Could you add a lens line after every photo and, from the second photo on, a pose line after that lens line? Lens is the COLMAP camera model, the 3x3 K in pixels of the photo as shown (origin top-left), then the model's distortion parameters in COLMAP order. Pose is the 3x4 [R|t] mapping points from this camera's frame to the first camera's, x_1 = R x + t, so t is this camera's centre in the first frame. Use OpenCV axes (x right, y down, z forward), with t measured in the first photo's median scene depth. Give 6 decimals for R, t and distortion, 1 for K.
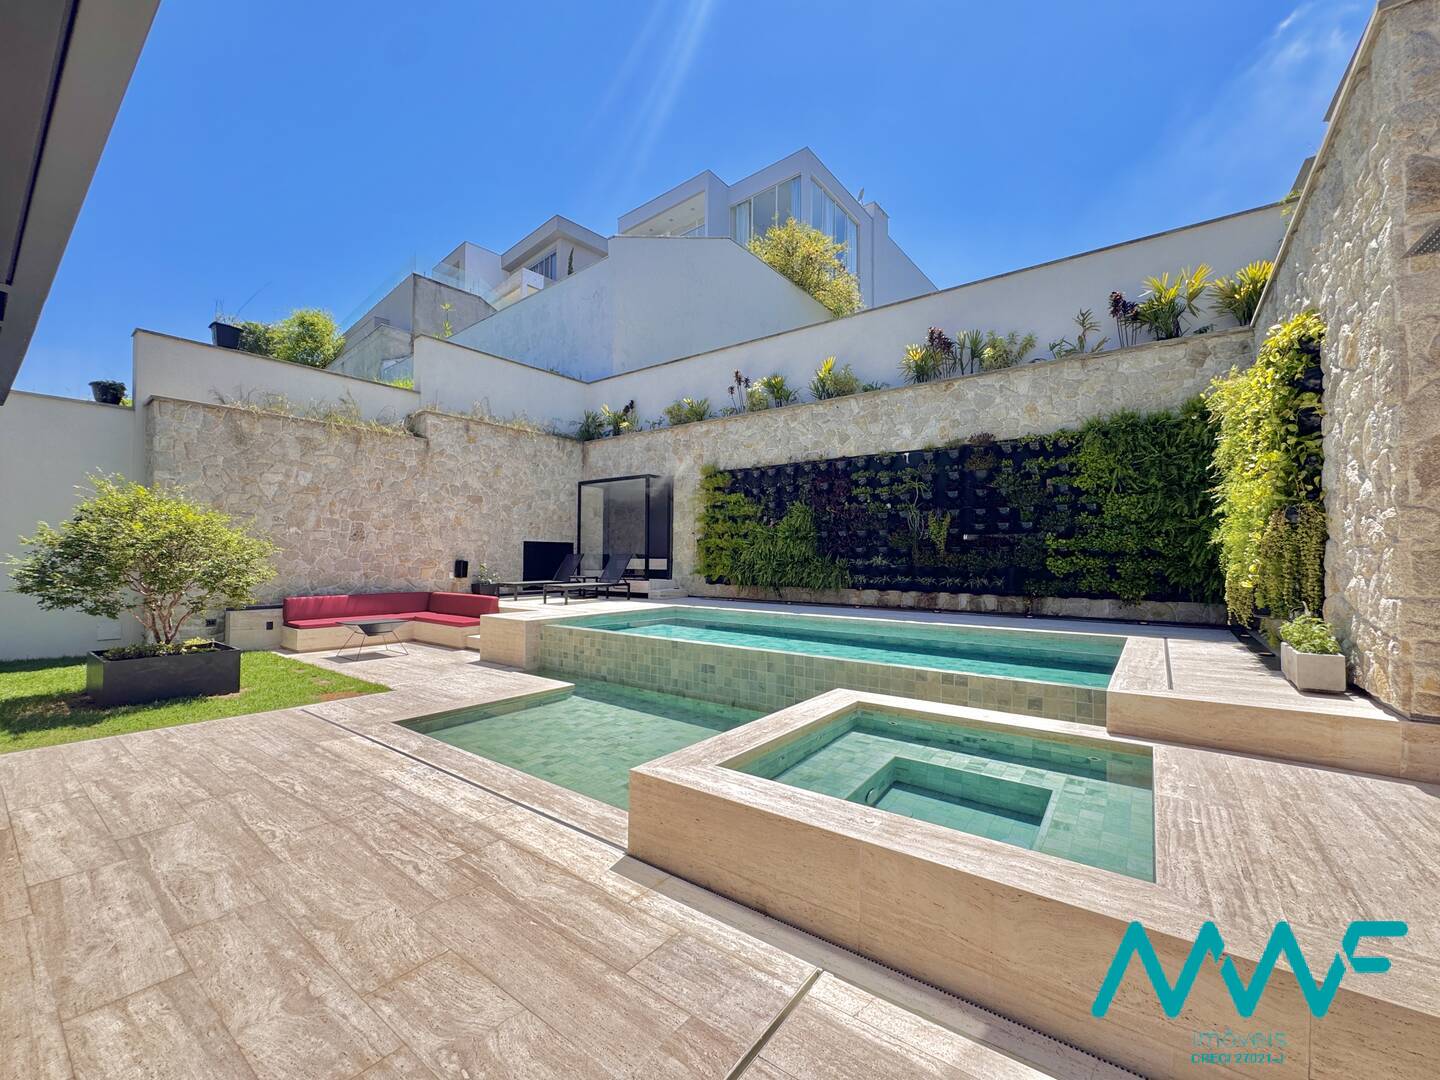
lens RADIAL K [[582.9, 0, 719.9], [0, 582.9, 548.2], [0, 0, 1]] dist [-0.004606, 0.000994]
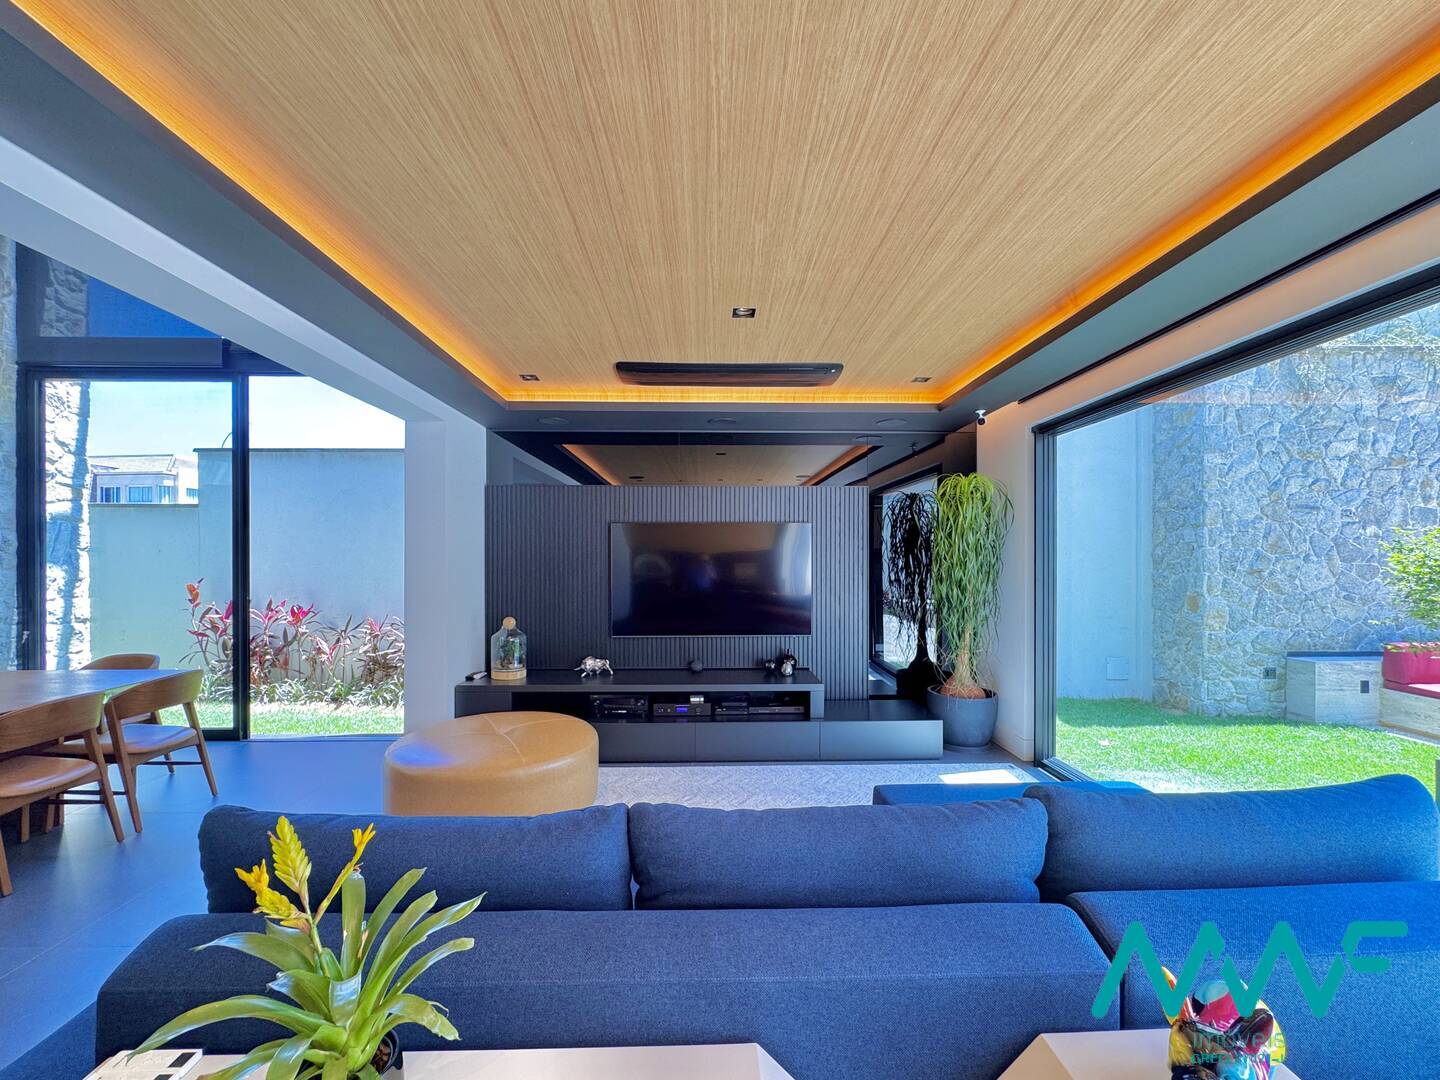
lens RADIAL K [[582.9, 0, 717.6], [0, 582.9, 562.1], [0, 0, 1]] dist [-0.004606, 0.000994]
pose [[0.614151, -0.002097, -0.789185, -0.609820], [0.022890, 0.999623, 0.015156, -0.020602], [0.788856, -0.027373, 0.613968, 0.071295]]
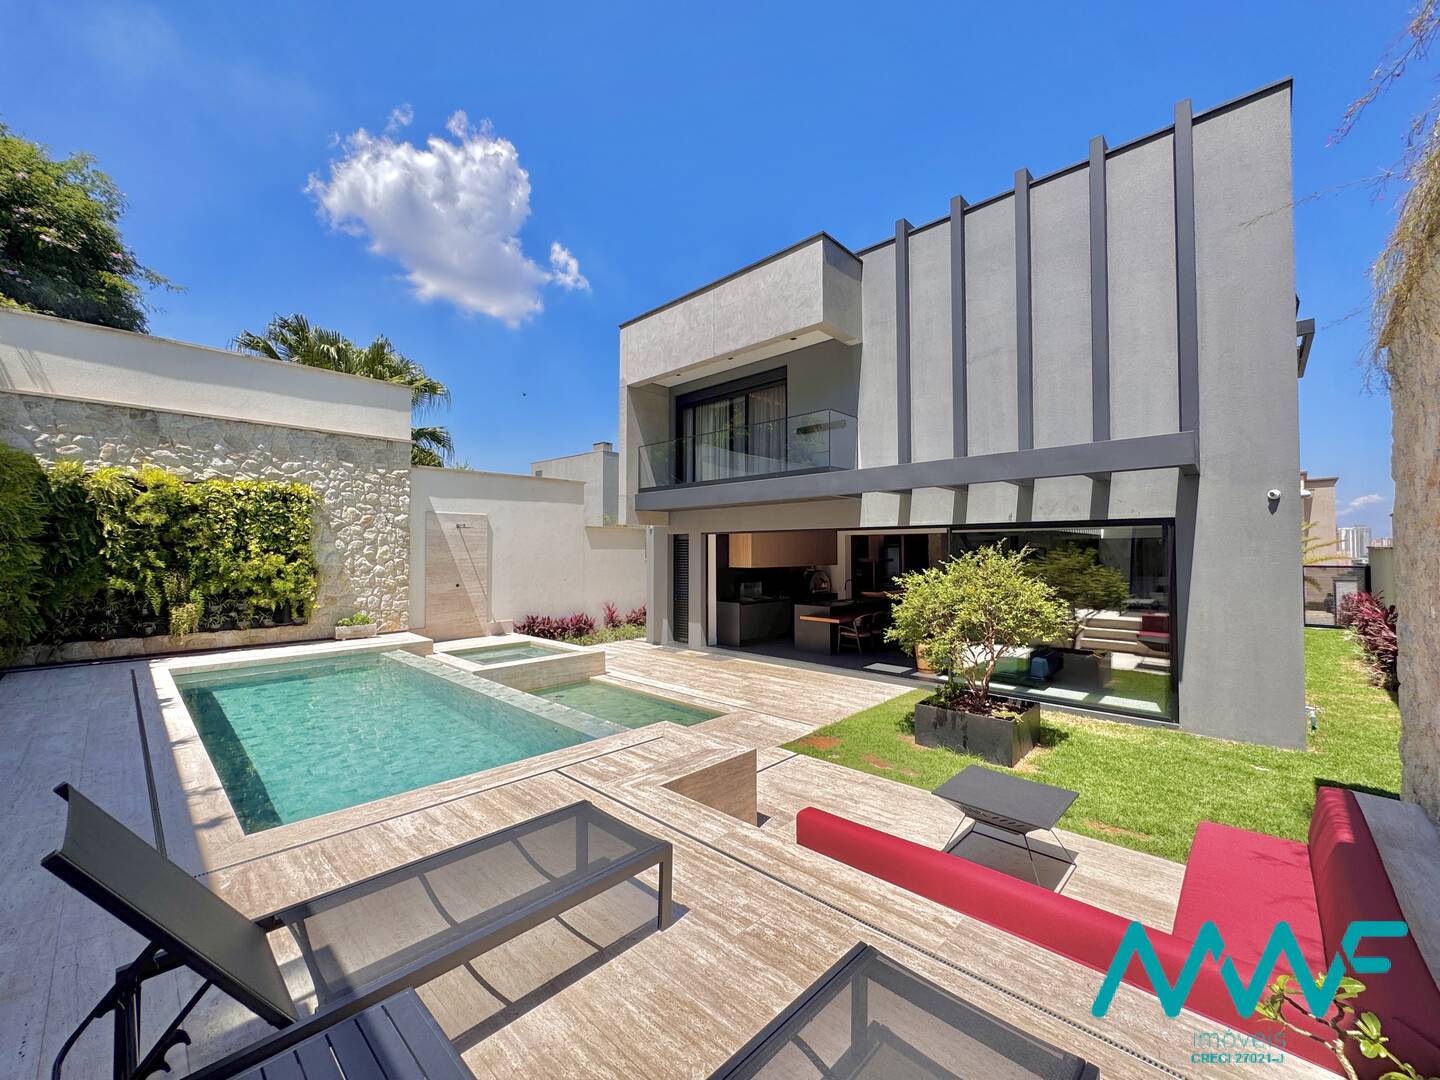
lens RADIAL K [[582.9, 0, 706.3], [0, 582.9, 529.3], [0, 0, 1]] dist [-0.004606, 0.000994]
pose [[-0.987002, -0.010864, 0.160339, -0.362867], [-0.021844, 0.997522, -0.066874, -0.034695], [-0.159215, -0.069507, -0.984794, 1.230684]]
